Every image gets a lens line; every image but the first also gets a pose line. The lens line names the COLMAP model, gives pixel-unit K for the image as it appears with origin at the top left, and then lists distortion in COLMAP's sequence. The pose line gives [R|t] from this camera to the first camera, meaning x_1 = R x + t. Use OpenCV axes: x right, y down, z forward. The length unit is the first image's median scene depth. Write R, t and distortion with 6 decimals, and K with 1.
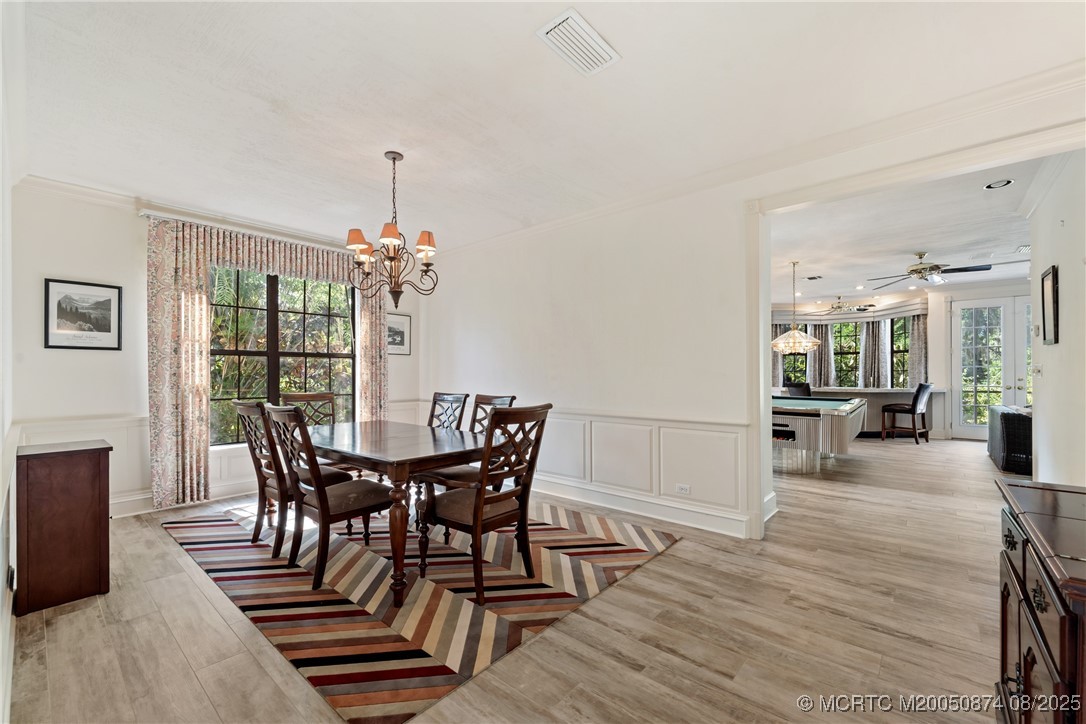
lens RADIAL K [[446.0, 0, 545.9], [0, 446.0, 370.6], [0, 0, 1]] dist [0.003788, -0.000126]
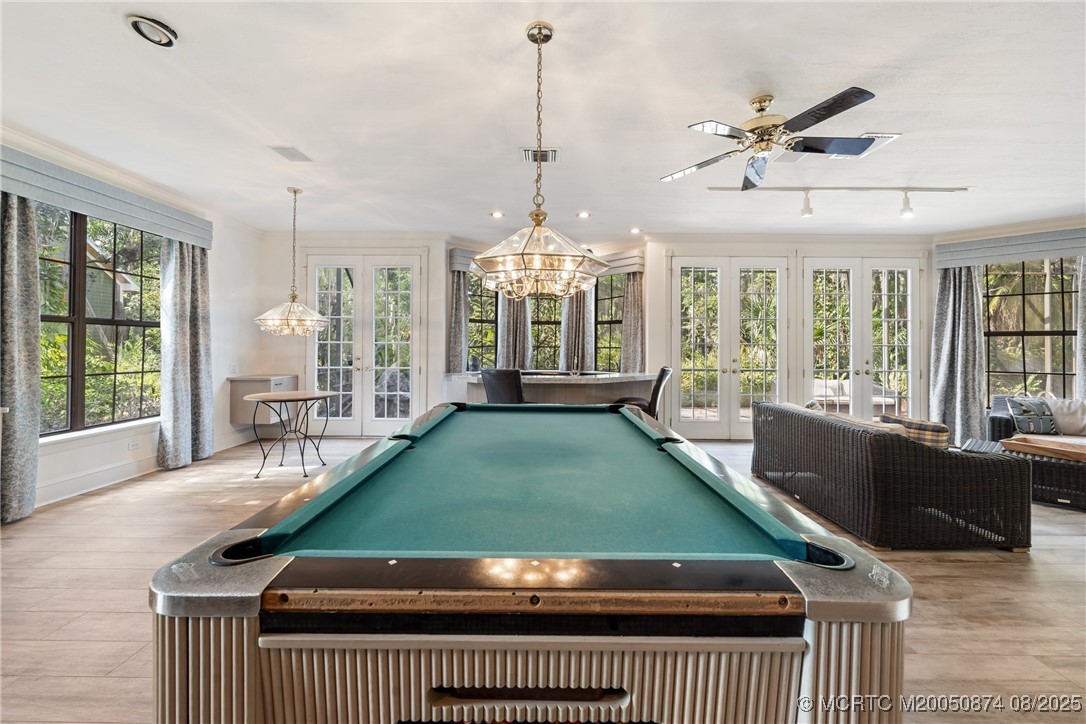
lens RADIAL K [[446.0, 0, 541.6], [0, 446.0, 352.4], [0, 0, 1]] dist [0.003788, -0.000126]
pose [[0.764035, 0.001182, 0.645174, 0.510098], [-0.011774, 0.999857, 0.012111, -0.000042], [-0.645068, -0.016849, 0.763940, 1.124303]]
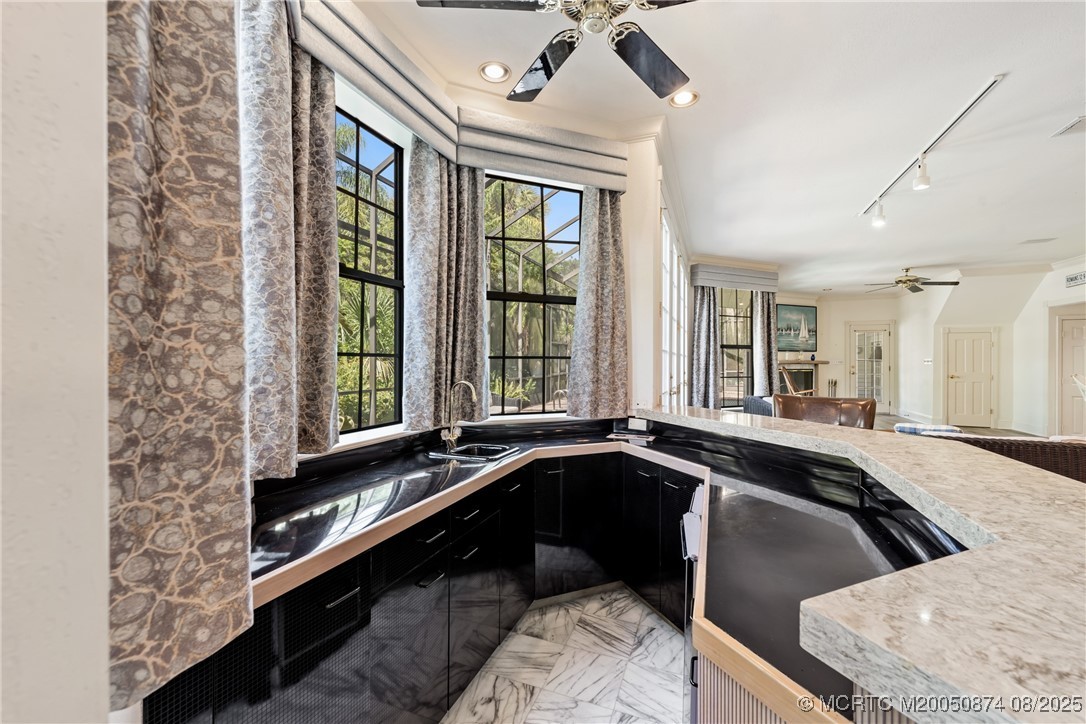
lens RADIAL K [[446.0, 0, 545.3], [0, 446.0, 362.4], [0, 0, 1]] dist [0.003788, -0.000126]
pose [[-0.332658, 0.001410, 0.943046, 1.122782], [-0.003930, 0.999988, -0.002882, 0.011077], [-0.943039, -0.004665, -0.332649, 2.455862]]
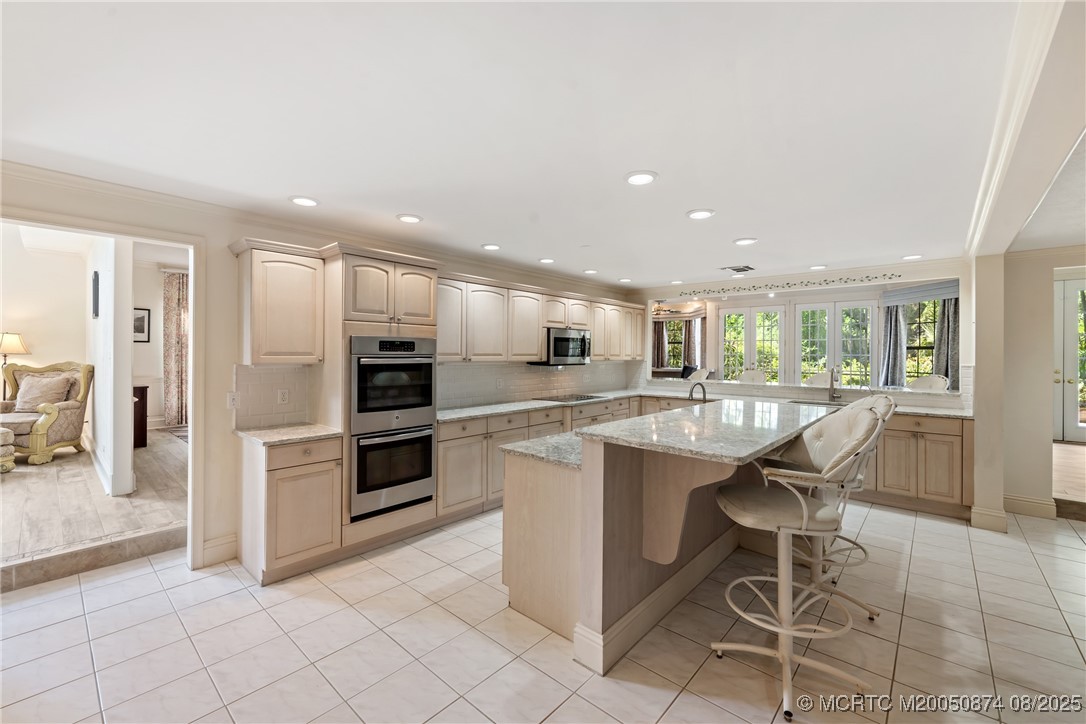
lens RADIAL K [[446.0, 0, 549.3], [0, 446.0, 350.8], [0, 0, 1]] dist [0.003788, -0.000126]
pose [[0.999860, 0.010398, -0.013136, 0.756054], [-0.010386, 0.999946, 0.000982, -0.027889], [0.013145, -0.000846, 0.999913, -0.857109]]
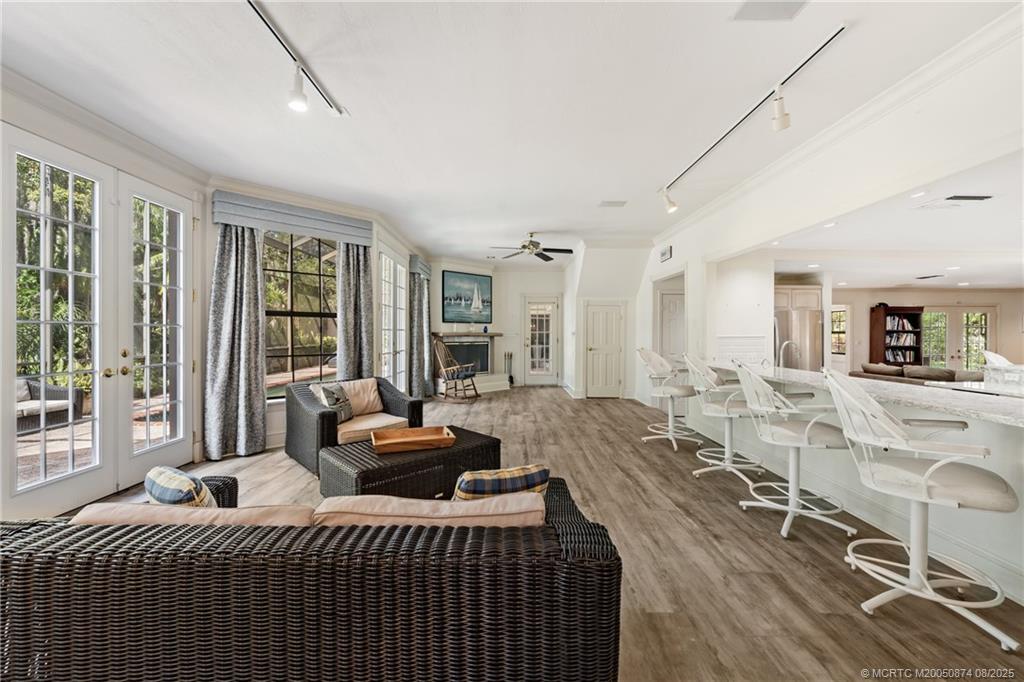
lens RADIAL K [[420.5, 0, 514.3], [0, 420.5, 332.4], [0, 0, 1]] dist [0.003788, -0.000126]
pose [[-0.658933, 0.004575, 0.752188, 1.206945], [-0.001897, 0.999968, -0.007743, 0.002112], [-0.752199, -0.006529, -0.658903, 1.540501]]
